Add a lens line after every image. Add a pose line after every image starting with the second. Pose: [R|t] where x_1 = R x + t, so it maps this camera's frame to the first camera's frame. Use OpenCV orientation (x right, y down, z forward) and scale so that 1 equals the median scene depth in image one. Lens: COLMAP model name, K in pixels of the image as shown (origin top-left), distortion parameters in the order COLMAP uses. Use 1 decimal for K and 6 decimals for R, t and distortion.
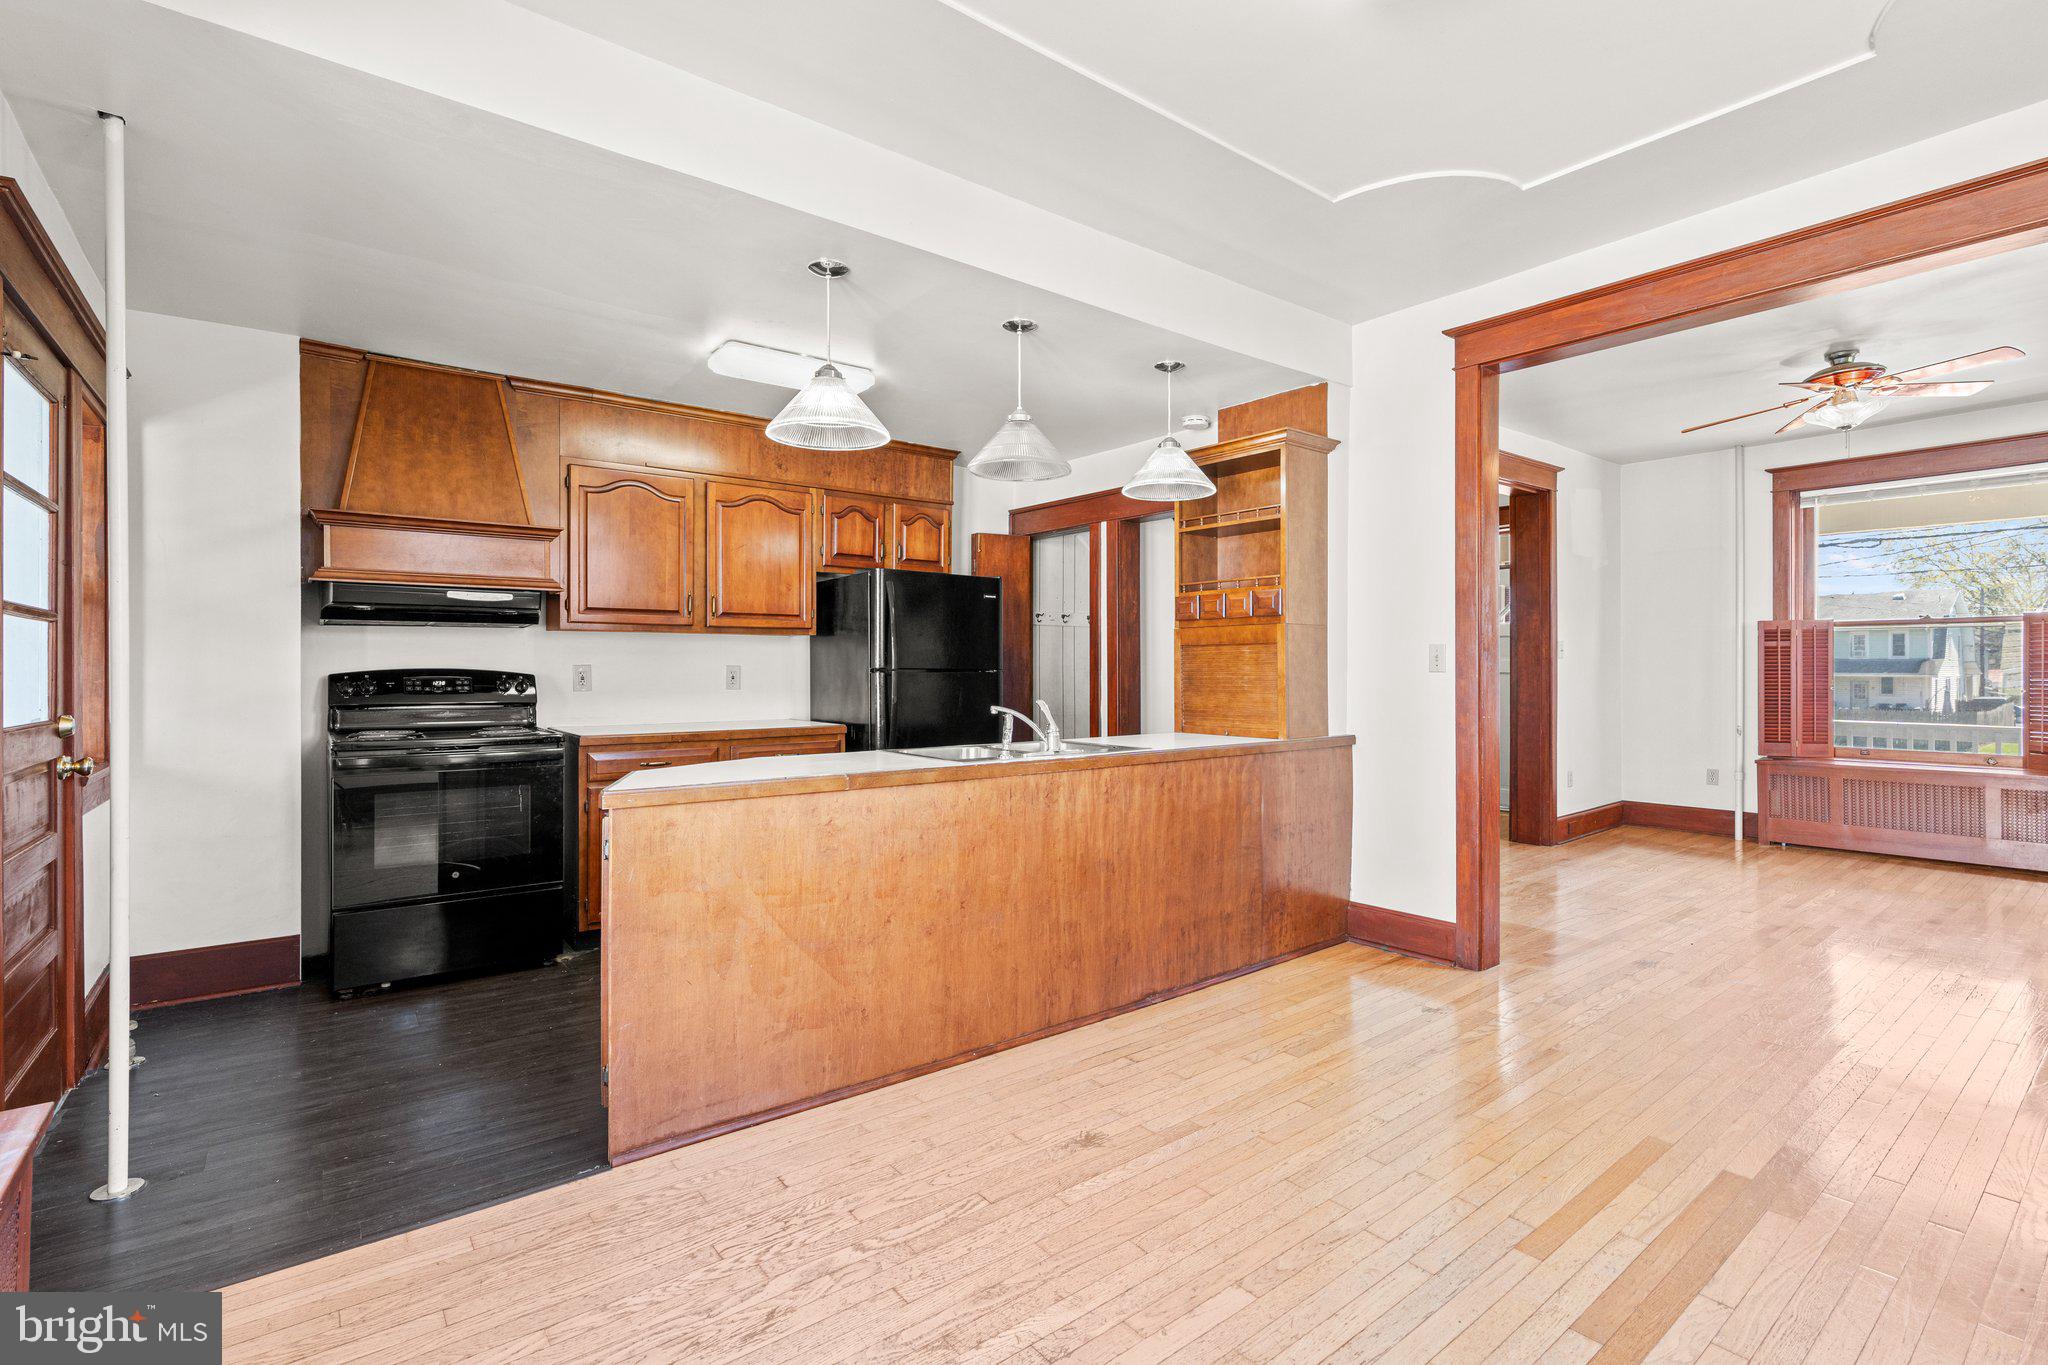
lens RADIAL K [[930.2, 0, 1017.8], [0, 930.2, 661.7], [0, 0, 1]] dist [0.001895, 0.000192]
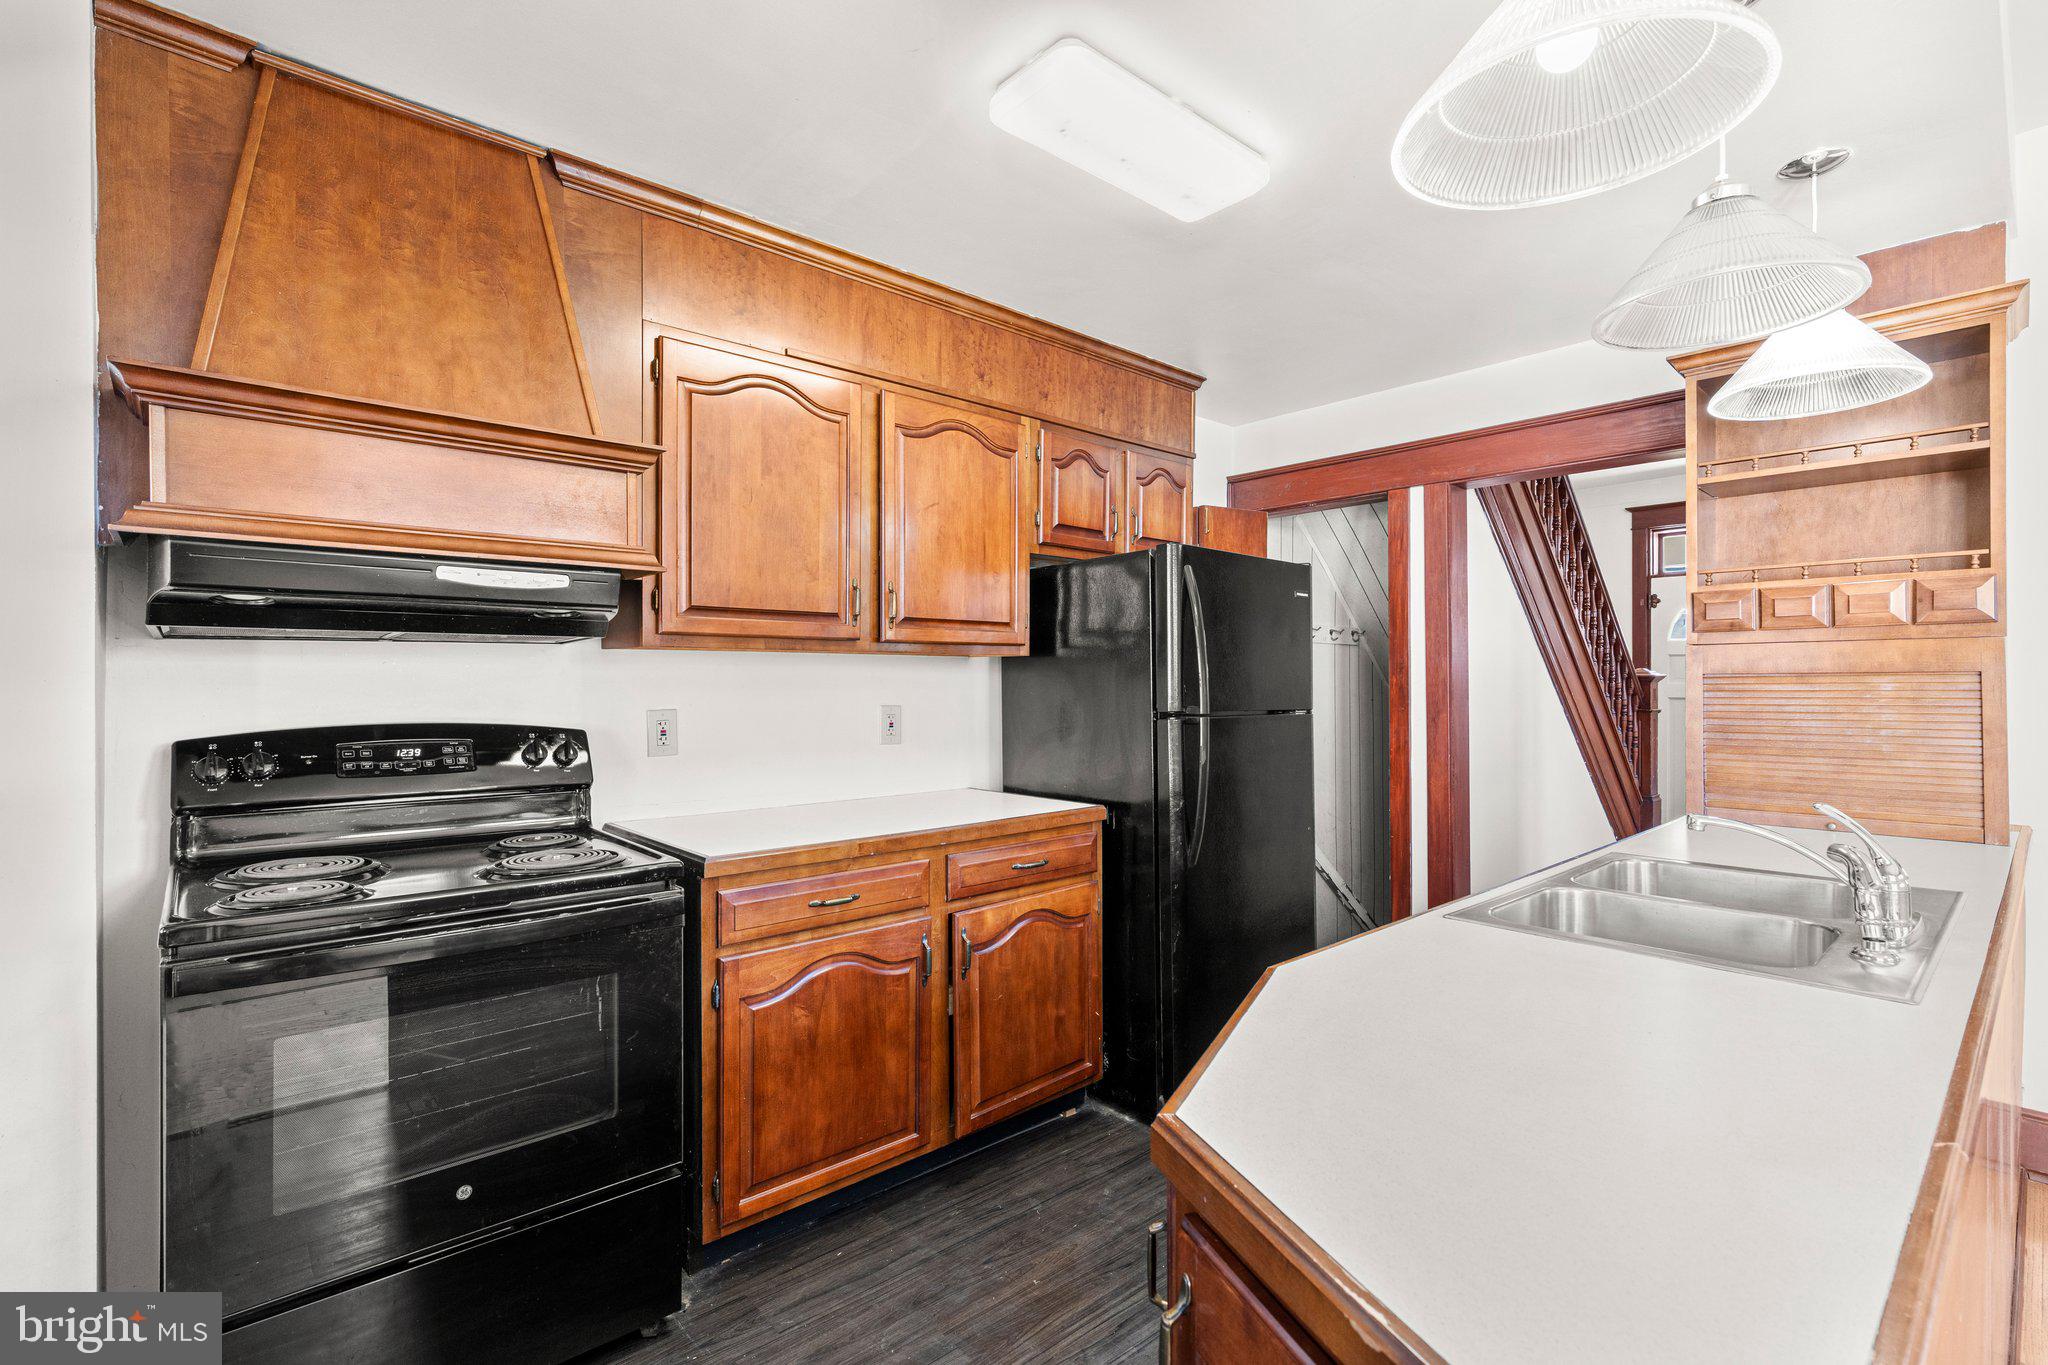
lens RADIAL K [[930.2, 0, 1025.1], [0, 930.2, 676.8], [0, 0, 1]] dist [0.001895, 0.000192]
pose [[0.997479, -0.001862, 0.070938, -0.323872], [0.001864, 0.999998, 0.000044, -0.017713], [-0.070938, 0.000088, 0.997481, 0.471613]]
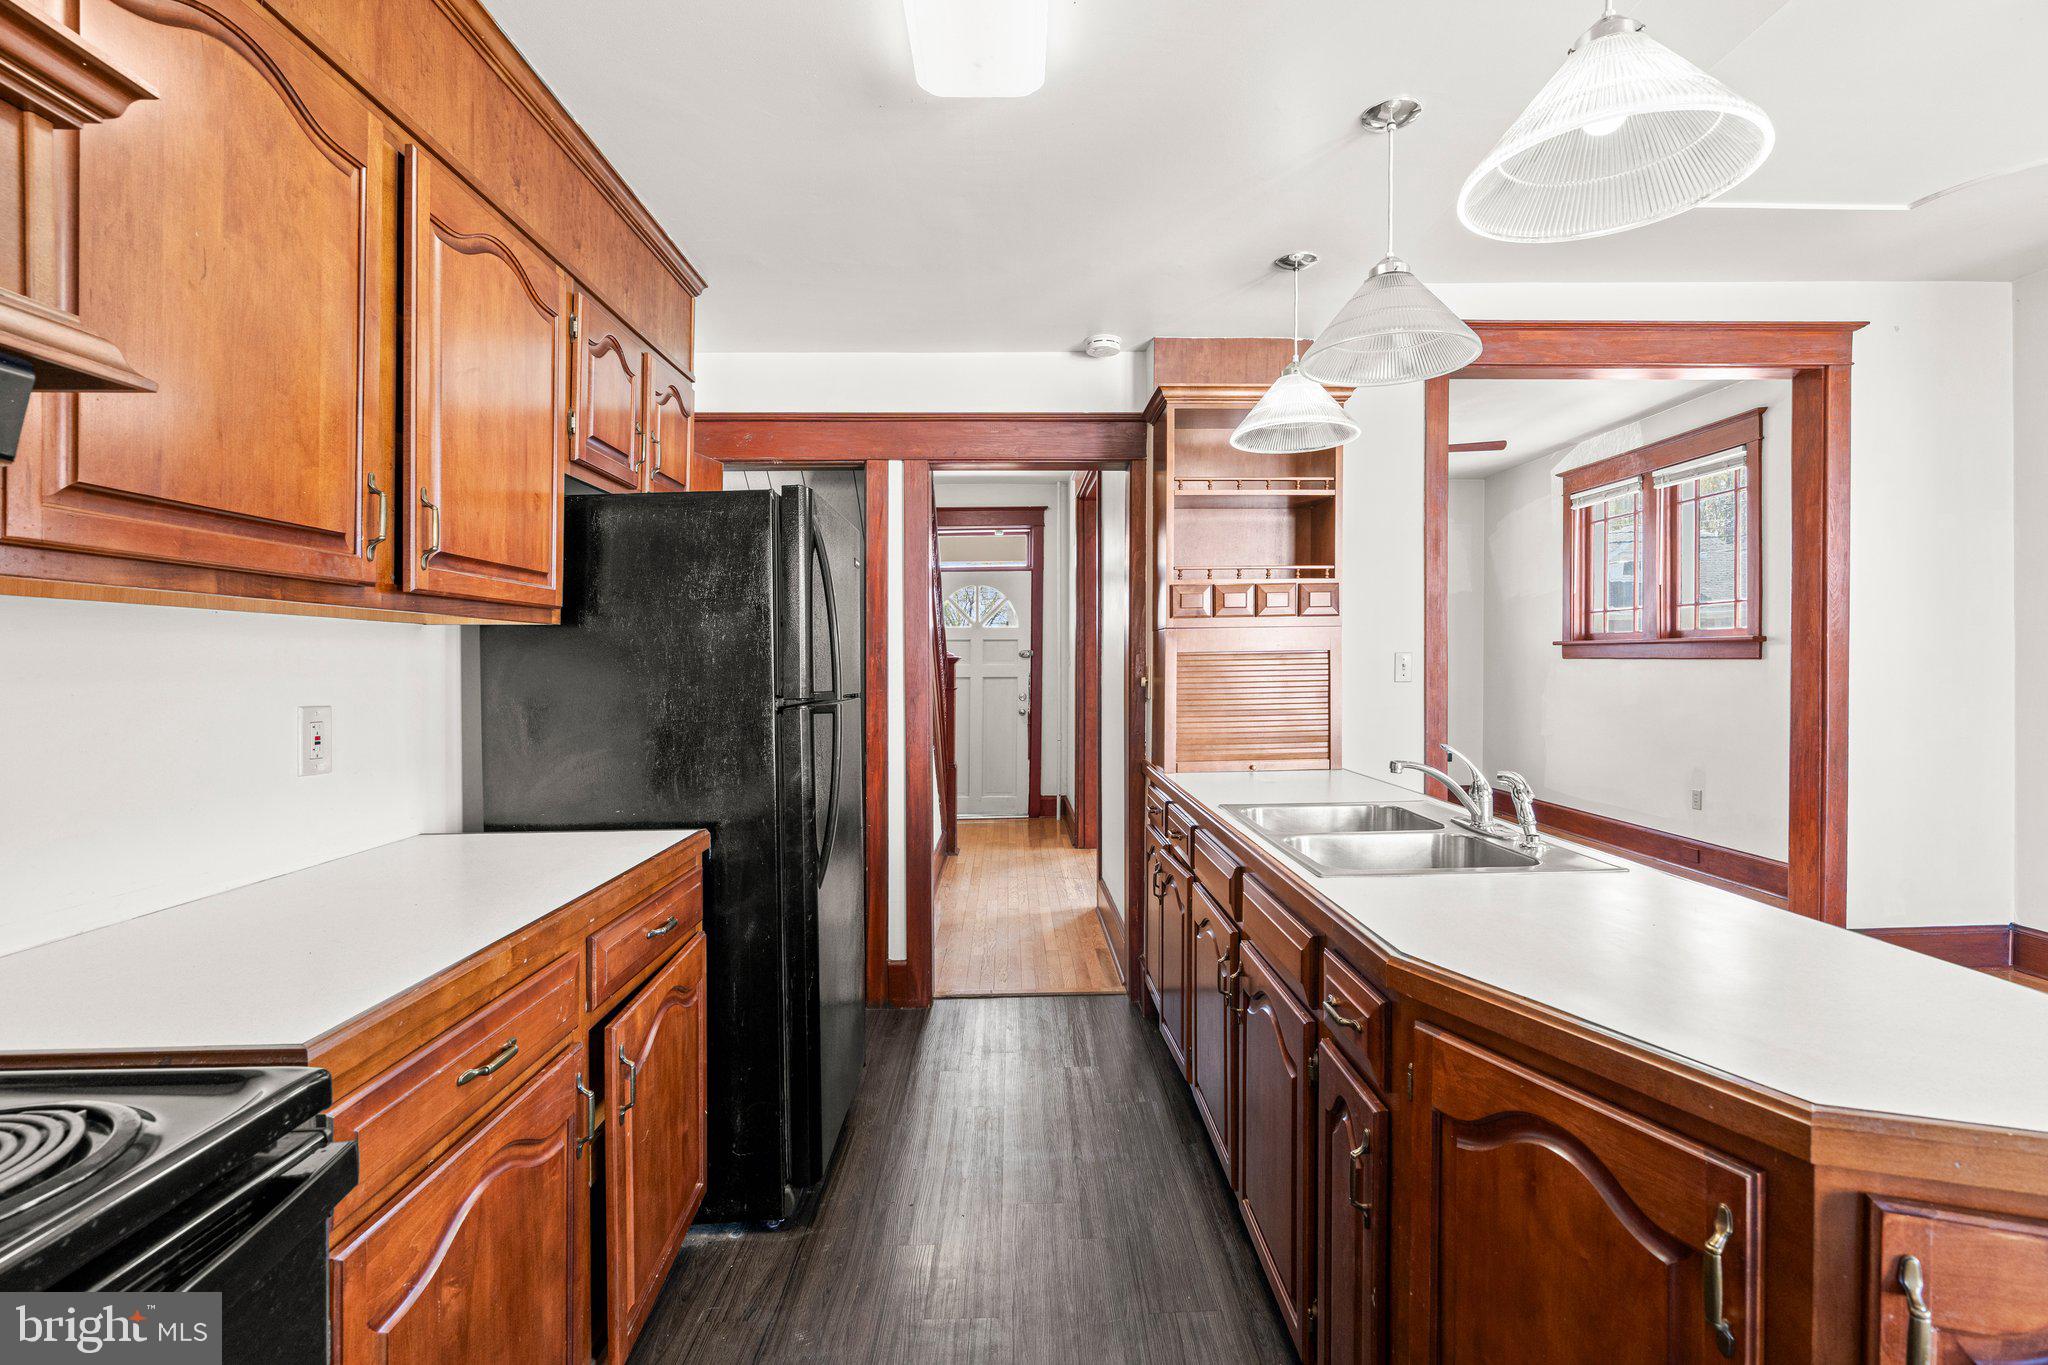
lens RADIAL K [[972.7, 0, 1040.6], [0, 972.7, 669.7], [0, 0, 1]] dist [-0.003485, 0.000835]
pose [[0.586224, -0.013176, 0.810042, -0.546299], [0.006915, 0.999913, 0.011260, -0.014027], [-0.810119, -0.000999, 0.586264, 0.702776]]
